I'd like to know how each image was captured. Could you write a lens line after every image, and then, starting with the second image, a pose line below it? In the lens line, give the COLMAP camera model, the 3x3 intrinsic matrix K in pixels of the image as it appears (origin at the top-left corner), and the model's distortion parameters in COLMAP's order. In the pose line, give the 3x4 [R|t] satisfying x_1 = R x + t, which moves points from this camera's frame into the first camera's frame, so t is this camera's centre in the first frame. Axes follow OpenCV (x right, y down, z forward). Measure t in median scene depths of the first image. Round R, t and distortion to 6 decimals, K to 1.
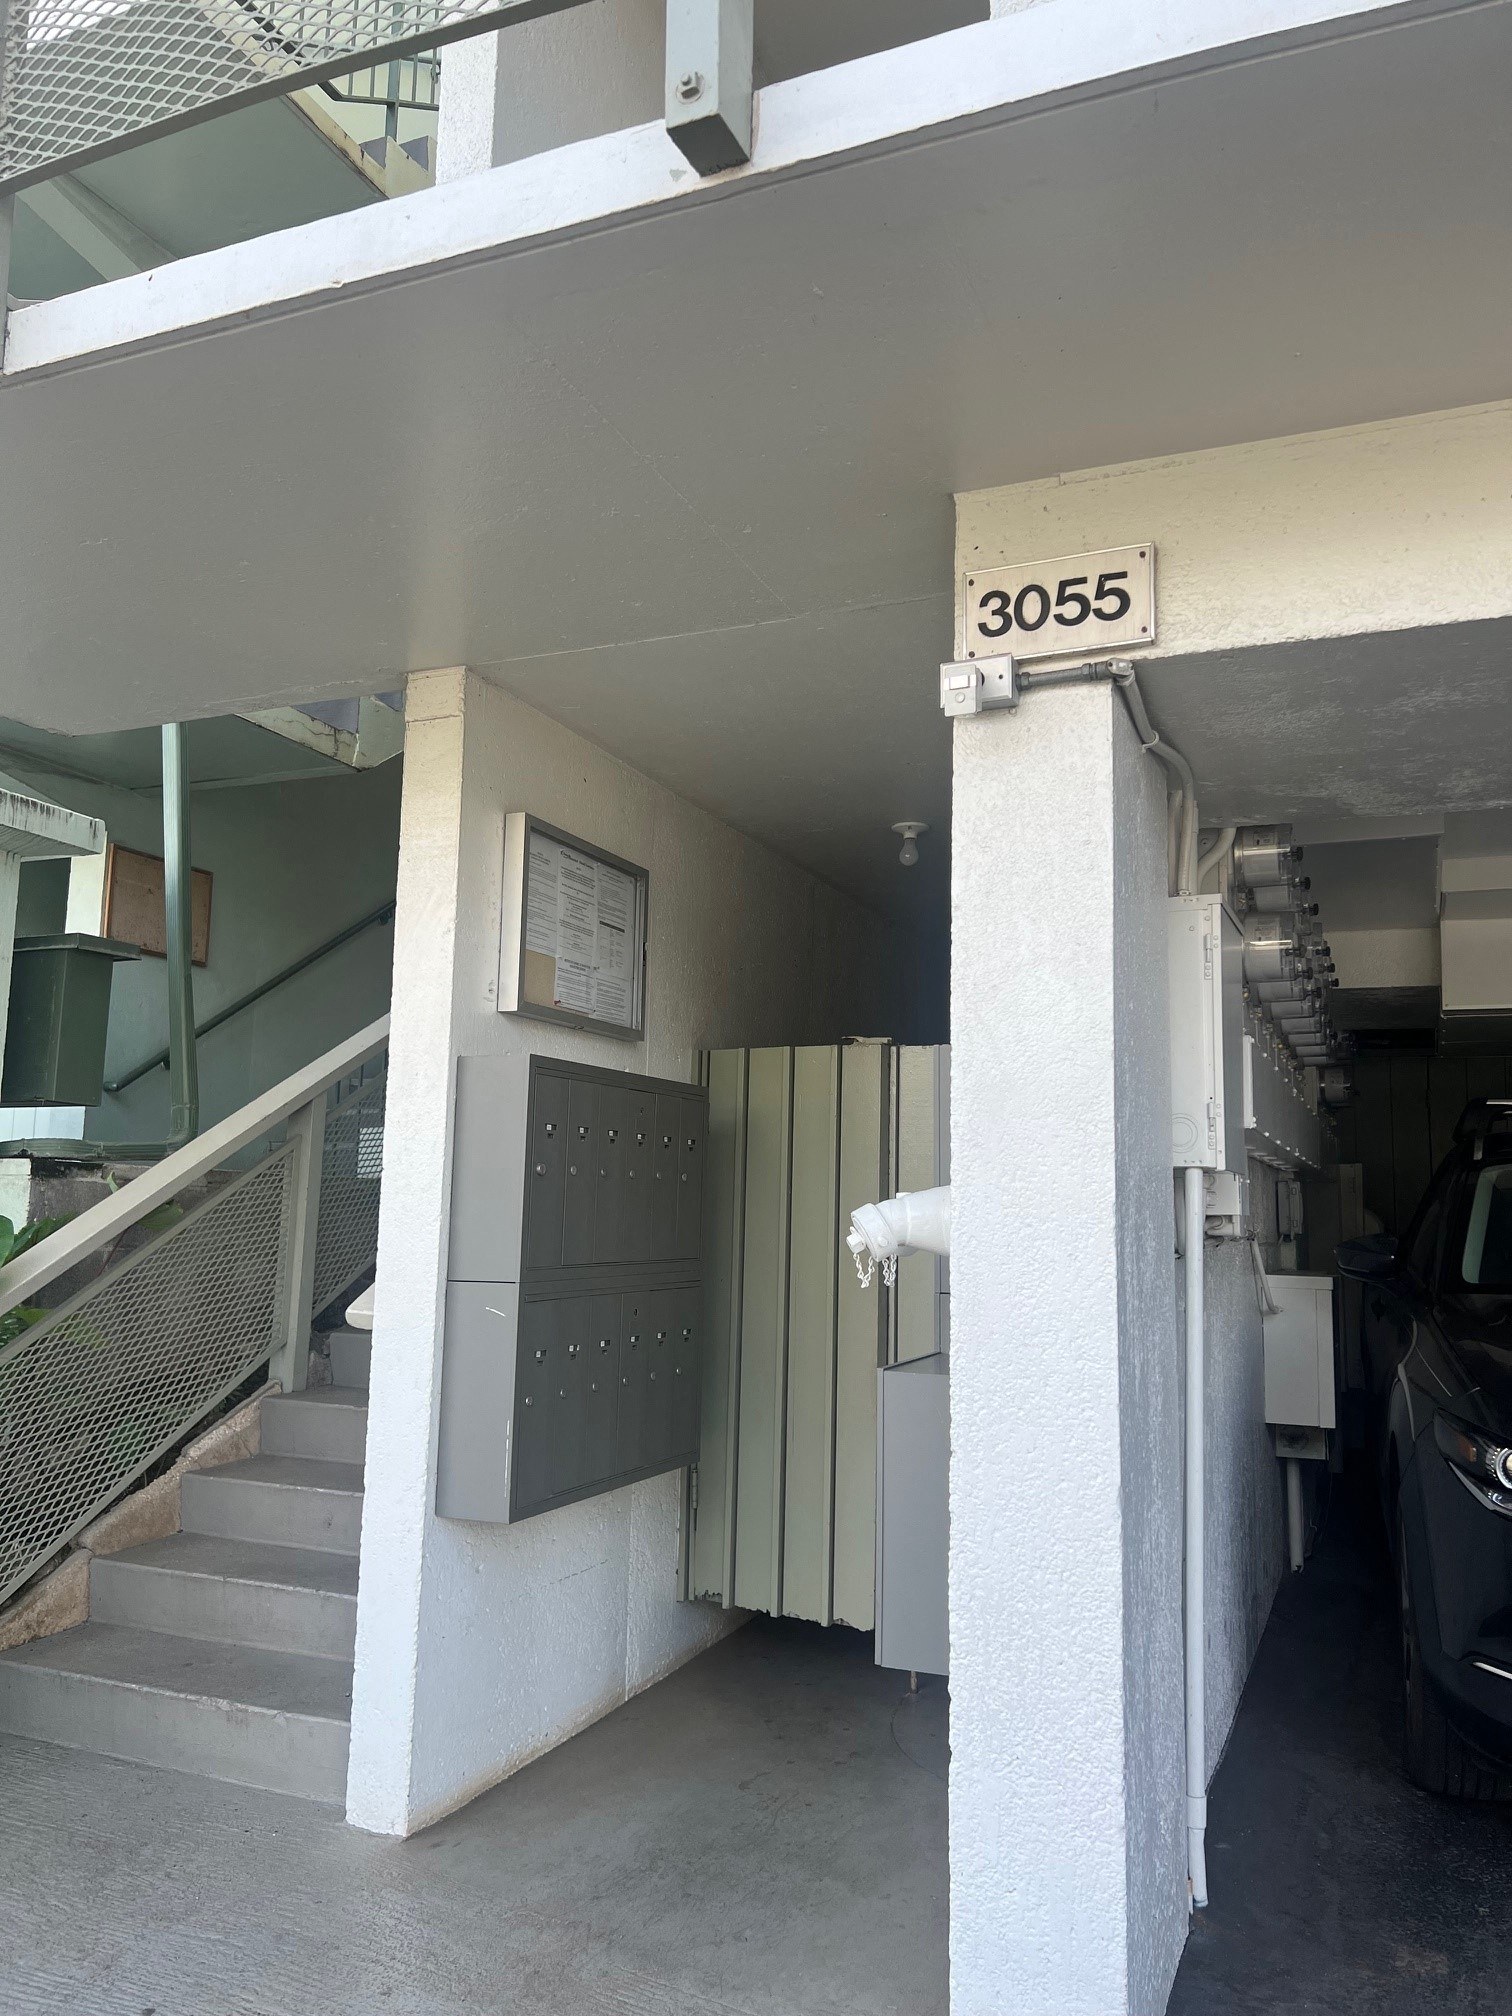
lens RADIAL K [[1505.5, 0, 766.9], [0, 1505.5, 1008.3], [0, 0, 1]] dist [0.037923, -0.034861]
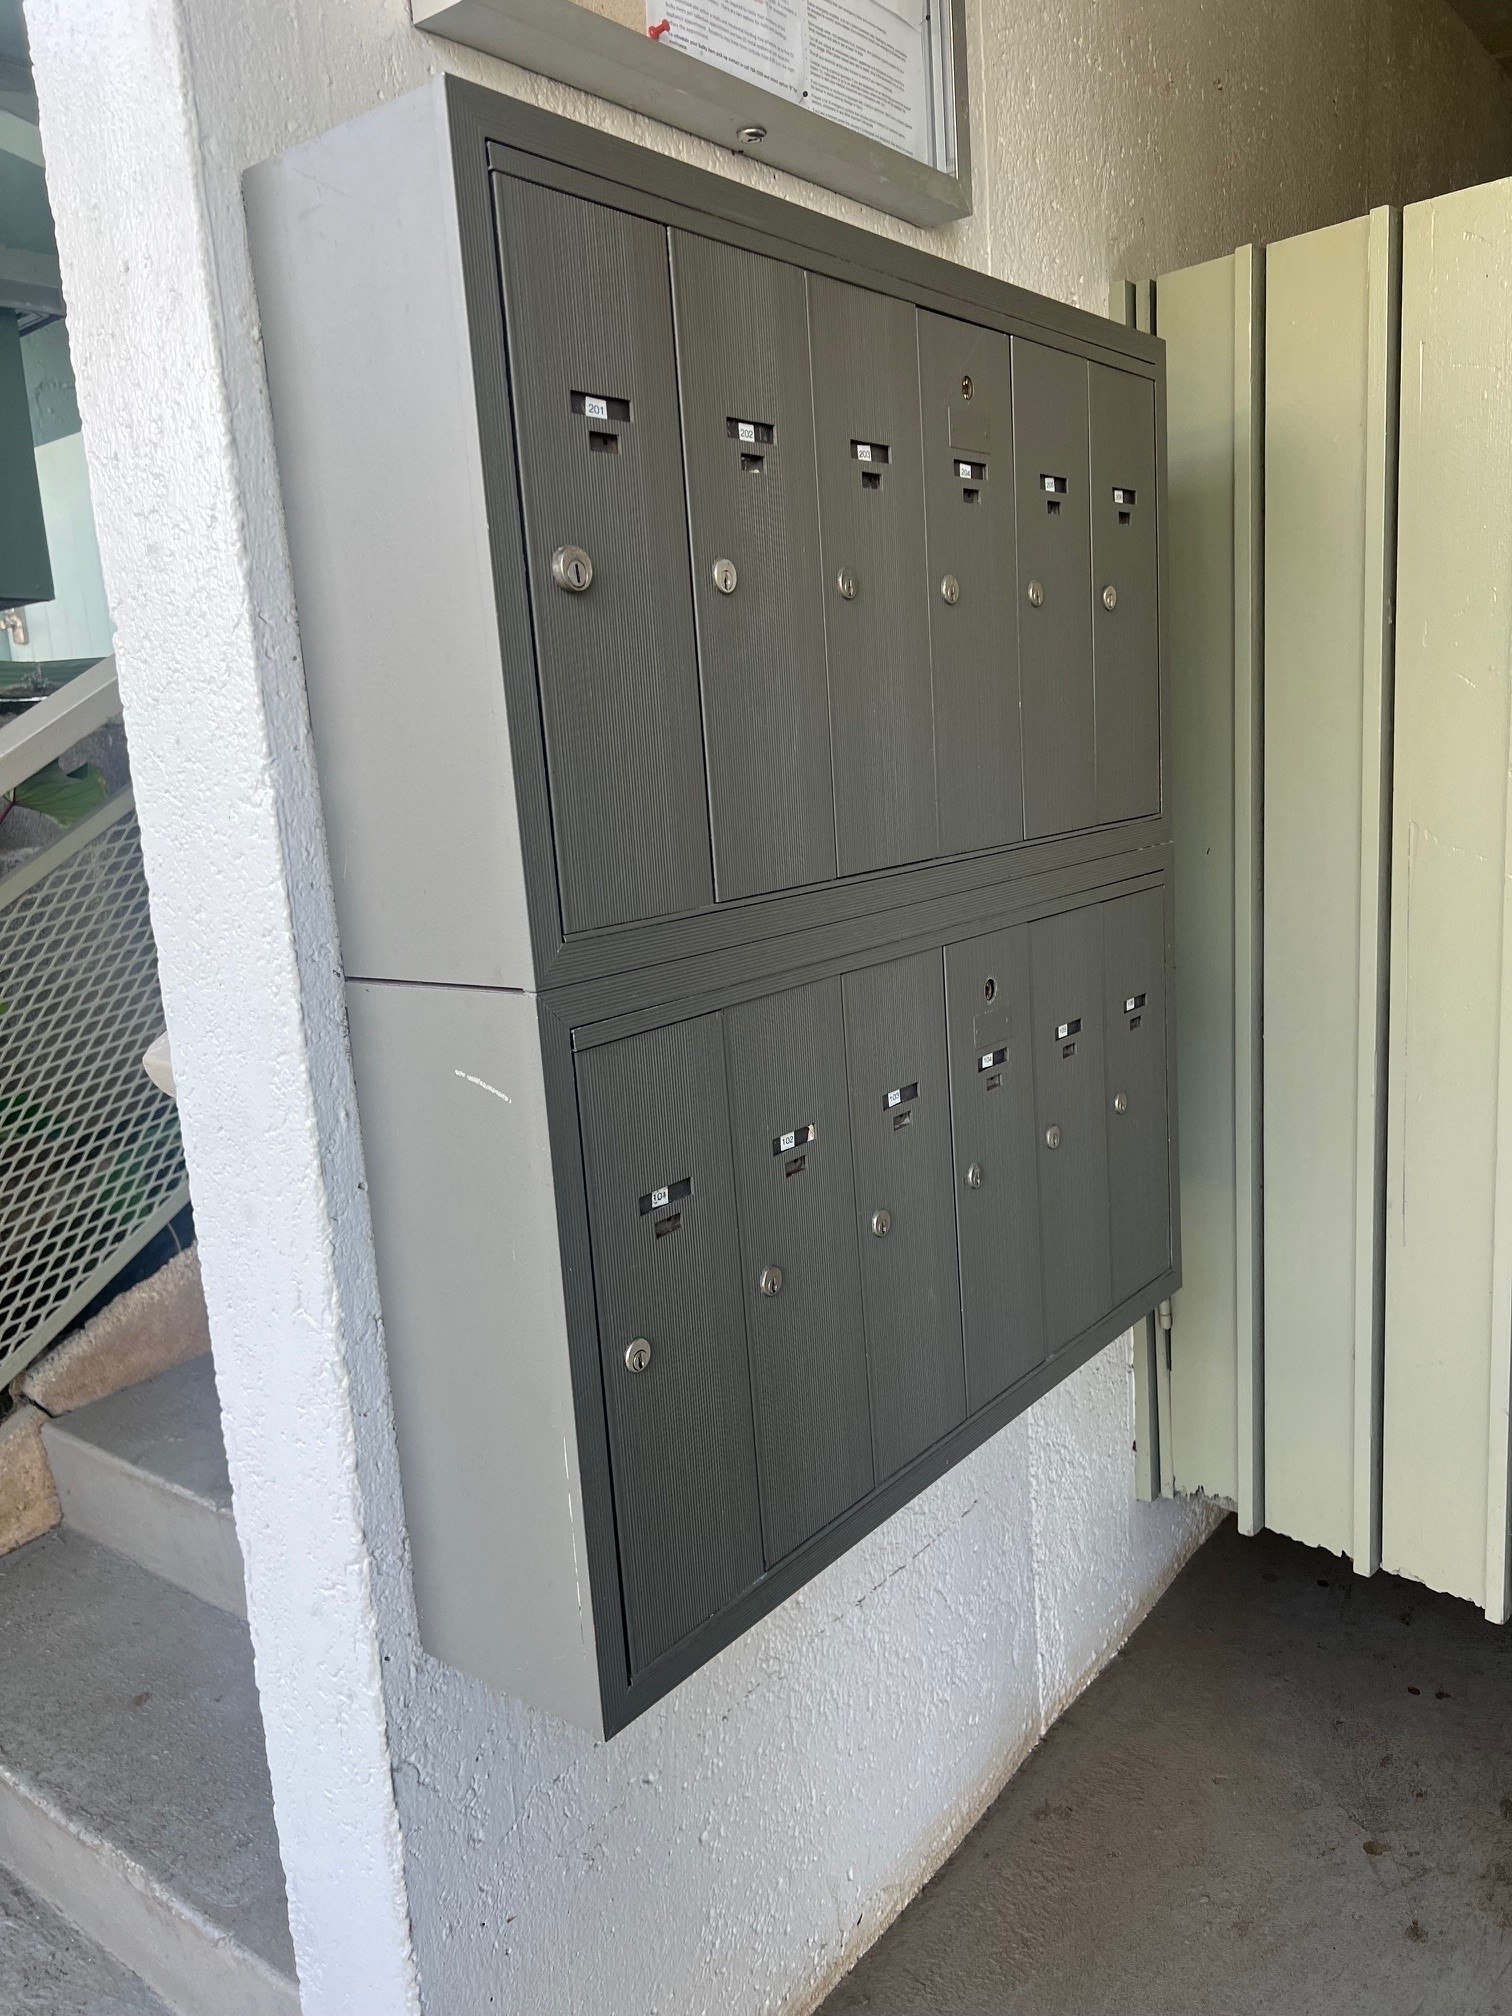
lens RADIAL K [[1505.5, 0, 766.6], [0, 1505.5, 1000.4], [0, 0, 1]] dist [0.037923, -0.034861]
pose [[0.961735, -0.035950, -0.271611, -0.037901], [0.118720, 0.948132, 0.294876, 0.085216], [0.246922, -0.315838, 0.916120, 0.602428]]
